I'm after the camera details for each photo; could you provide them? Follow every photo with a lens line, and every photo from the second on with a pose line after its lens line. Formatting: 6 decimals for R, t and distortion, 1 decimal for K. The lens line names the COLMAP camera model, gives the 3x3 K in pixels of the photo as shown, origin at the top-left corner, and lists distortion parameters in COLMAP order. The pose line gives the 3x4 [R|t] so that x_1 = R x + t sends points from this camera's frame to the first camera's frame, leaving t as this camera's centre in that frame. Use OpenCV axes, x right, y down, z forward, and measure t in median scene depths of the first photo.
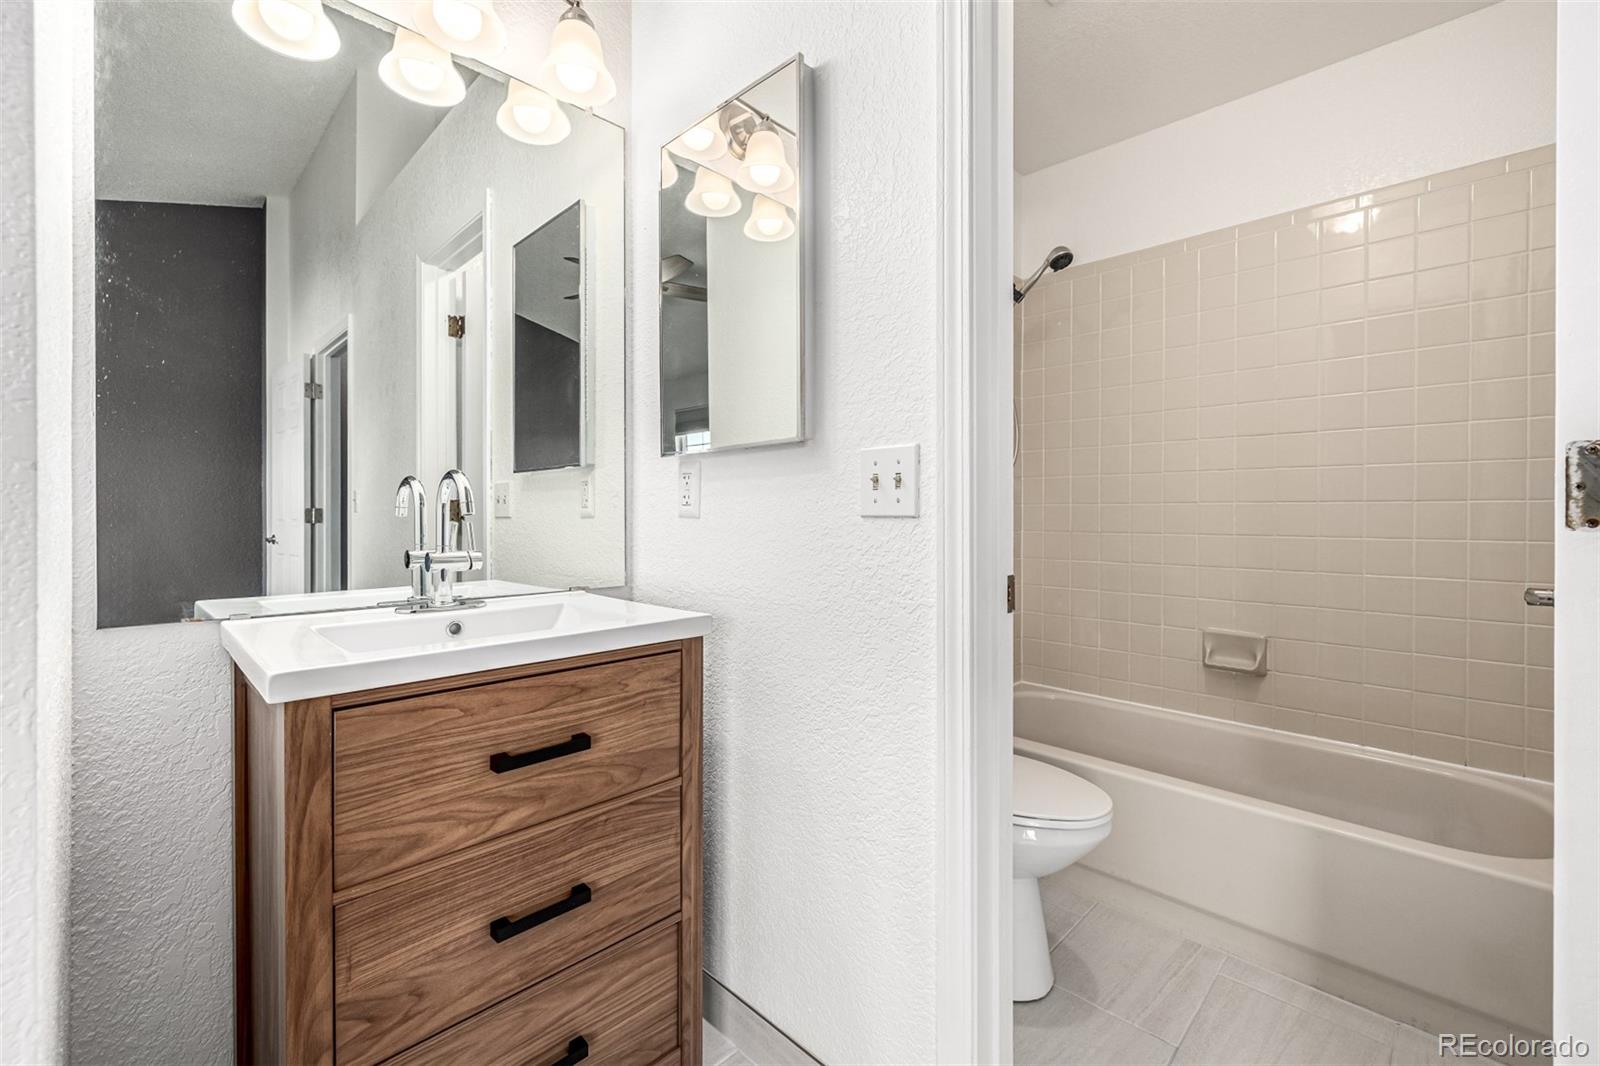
lens RADIAL K [[680.8, 0, 799.8], [0, 680.8, 515.8], [0, 0, 1]] dist [0.003154, -0.000879]
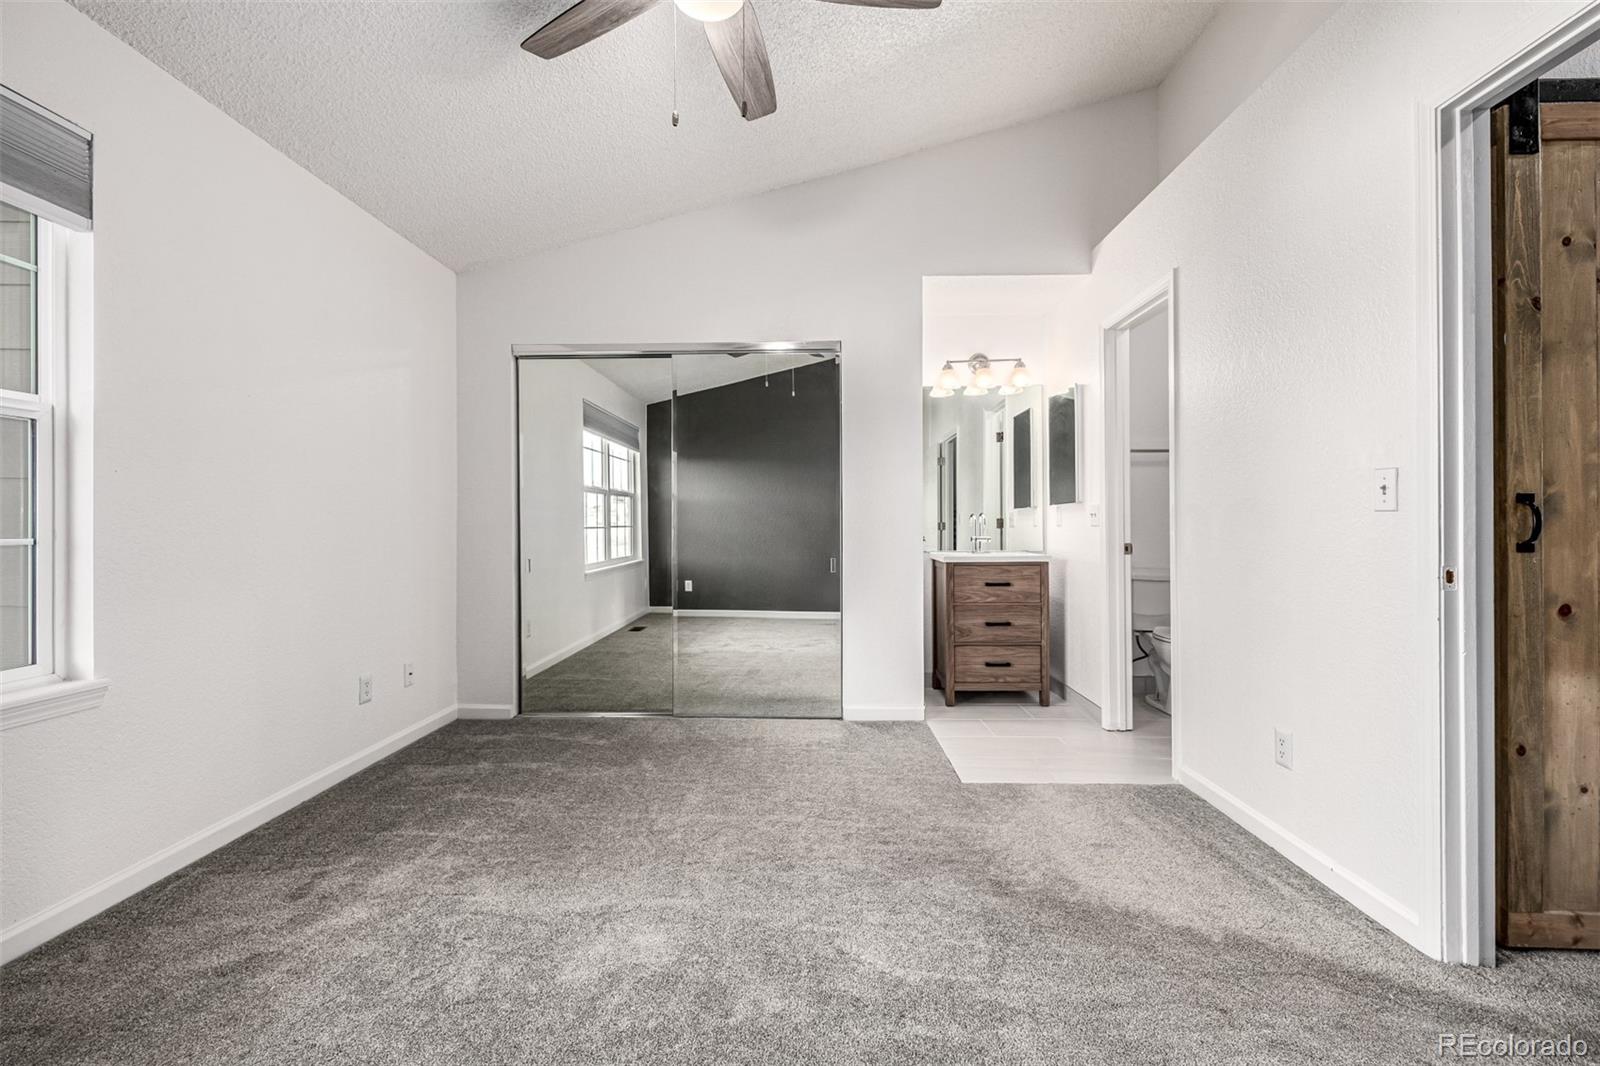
lens RADIAL K [[680.8, 0, 789.5], [0, 680.8, 526.7], [0, 0, 1]] dist [0.003154, -0.000879]
pose [[0.676045, -0.005695, -0.736839, 1.460336], [0.007391, 0.999972, -0.000948, -0.000188], [0.736824, -0.004805, 0.676068, -2.183341]]
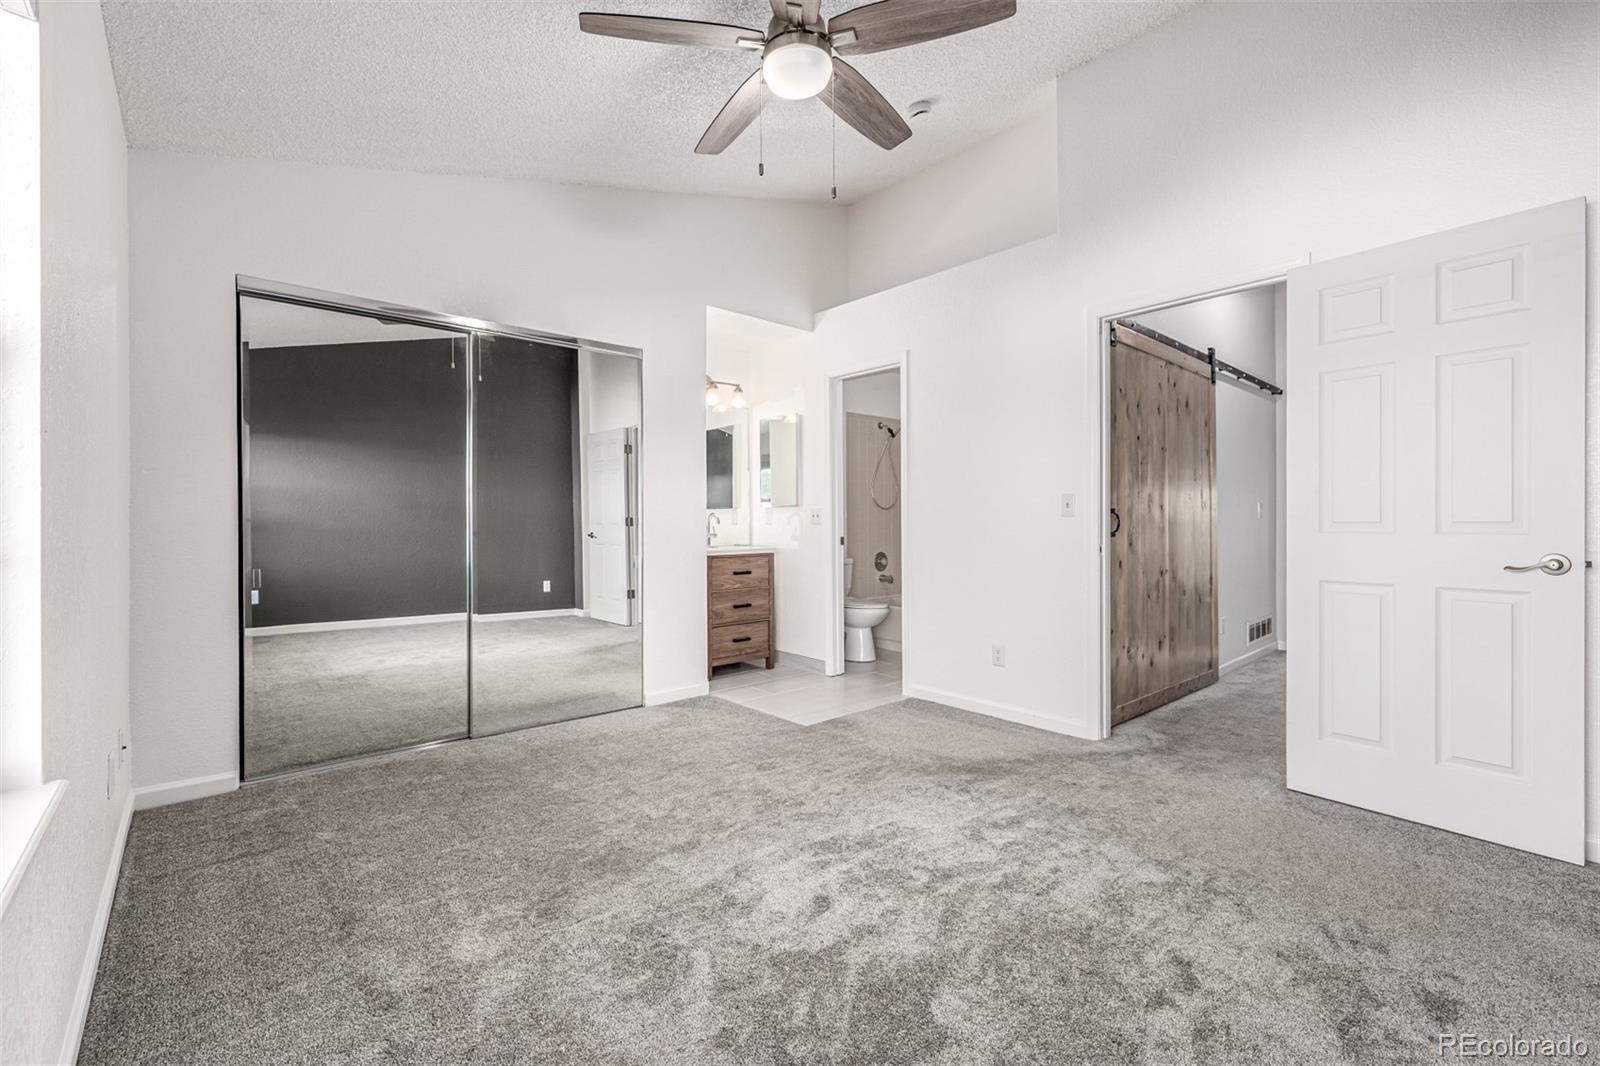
lens RADIAL K [[680.8, 0, 795.3], [0, 680.8, 528.6], [0, 0, 1]] dist [0.003154, -0.000879]
pose [[0.997143, -0.005859, -0.075313, 0.301343], [0.006638, 0.999927, 0.010098, -0.011377], [0.075249, -0.010569, 0.997109, -3.144073]]
